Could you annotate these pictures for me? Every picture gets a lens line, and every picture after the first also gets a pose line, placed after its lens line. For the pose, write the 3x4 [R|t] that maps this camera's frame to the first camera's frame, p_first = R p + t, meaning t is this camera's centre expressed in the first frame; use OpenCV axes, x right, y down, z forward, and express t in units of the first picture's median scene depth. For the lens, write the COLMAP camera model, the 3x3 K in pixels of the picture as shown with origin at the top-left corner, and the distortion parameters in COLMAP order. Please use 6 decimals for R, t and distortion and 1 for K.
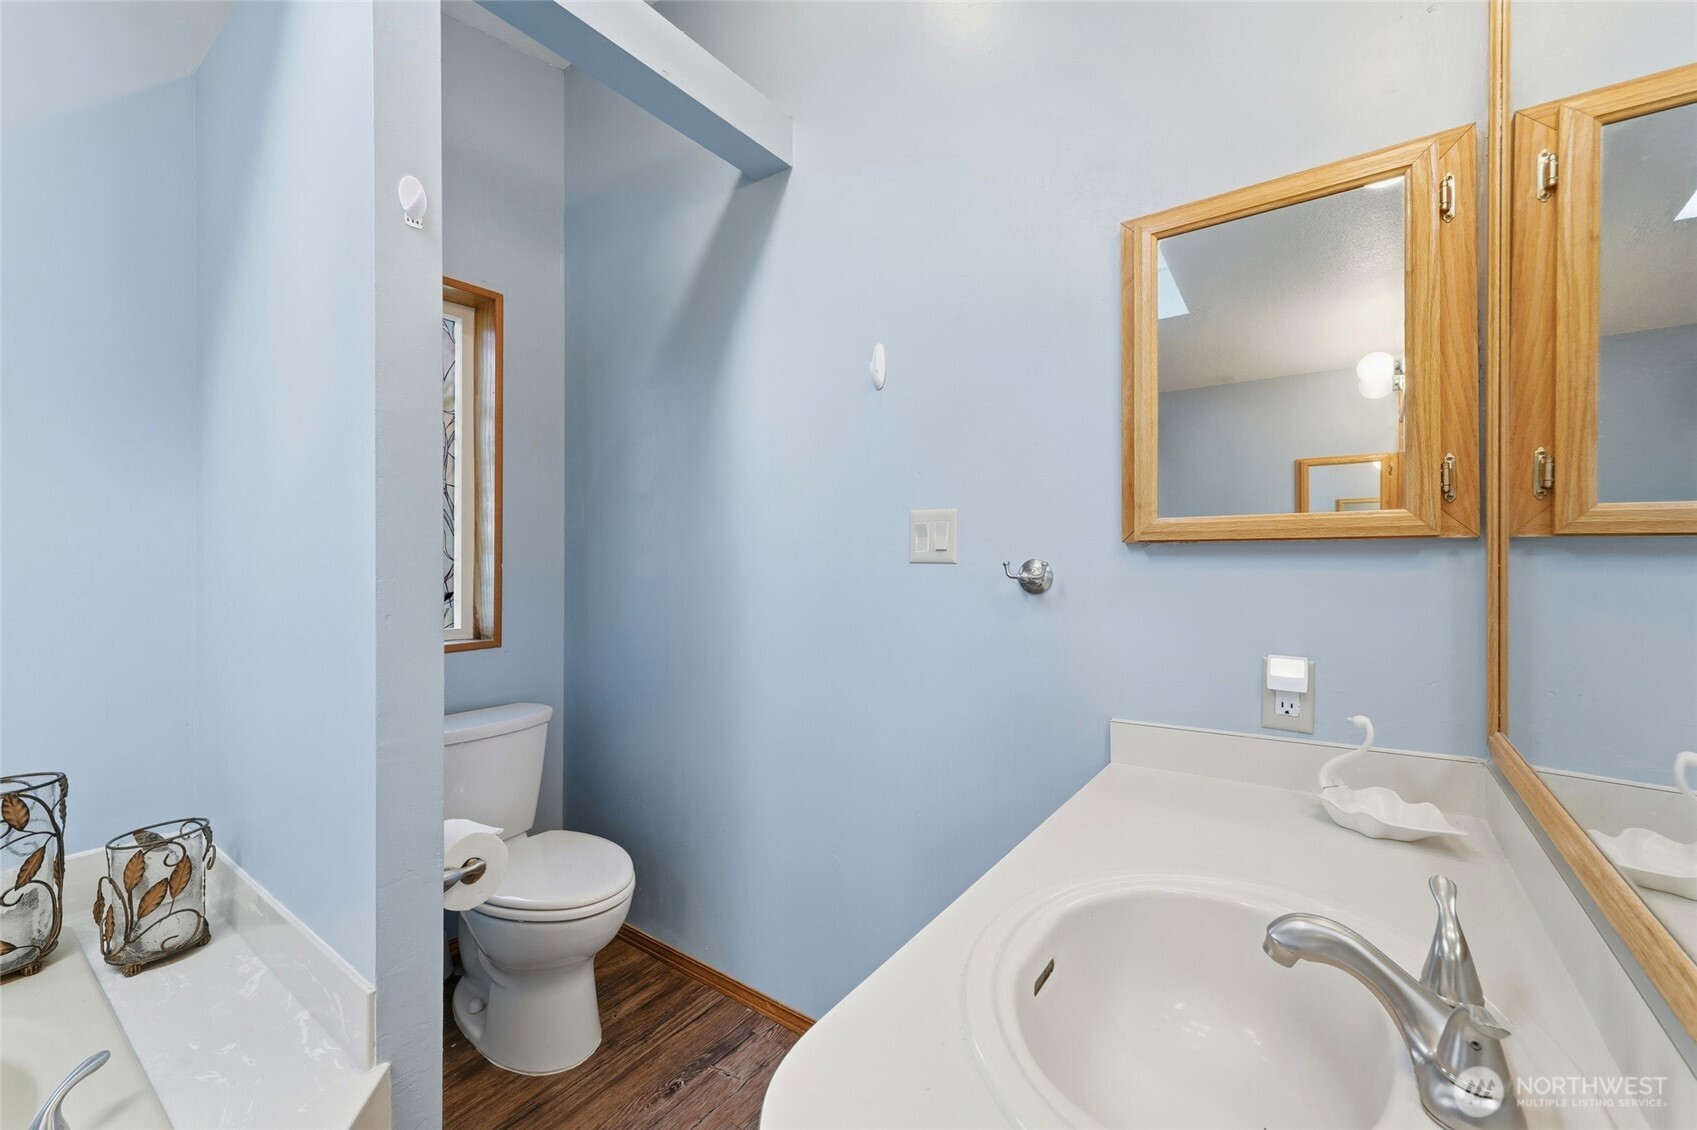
lens RADIAL K [[689.6, 0, 845.4], [0, 689.6, 558.1], [0, 0, 1]] dist [-0.001707, -0.000109]
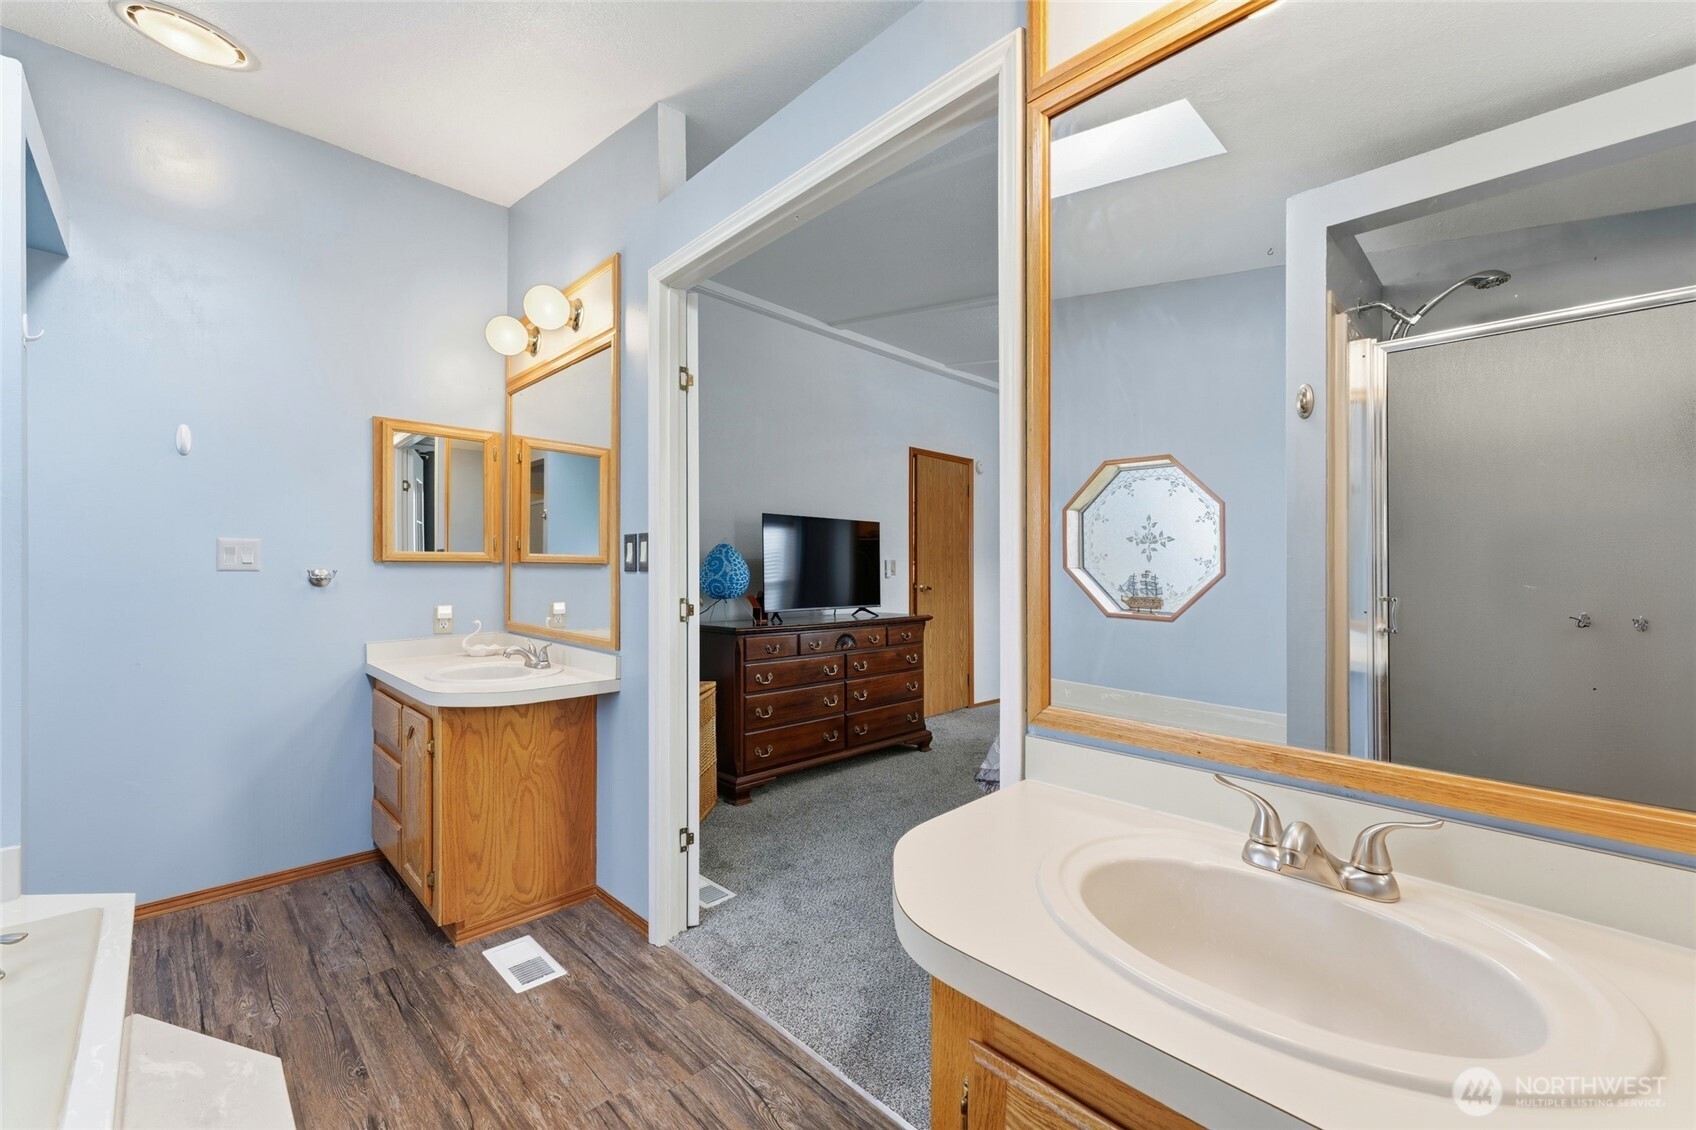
lens RADIAL K [[689.2, 0, 844.5], [0, 689.2, 562.9], [0, 0, 1]] dist [-0.001707, -0.000109]
pose [[0.162703, 0.004788, 0.986663, -1.530503], [-0.011956, 0.999924, -0.002880, -0.029553], [-0.986603, -0.011327, 0.162748, -0.847227]]
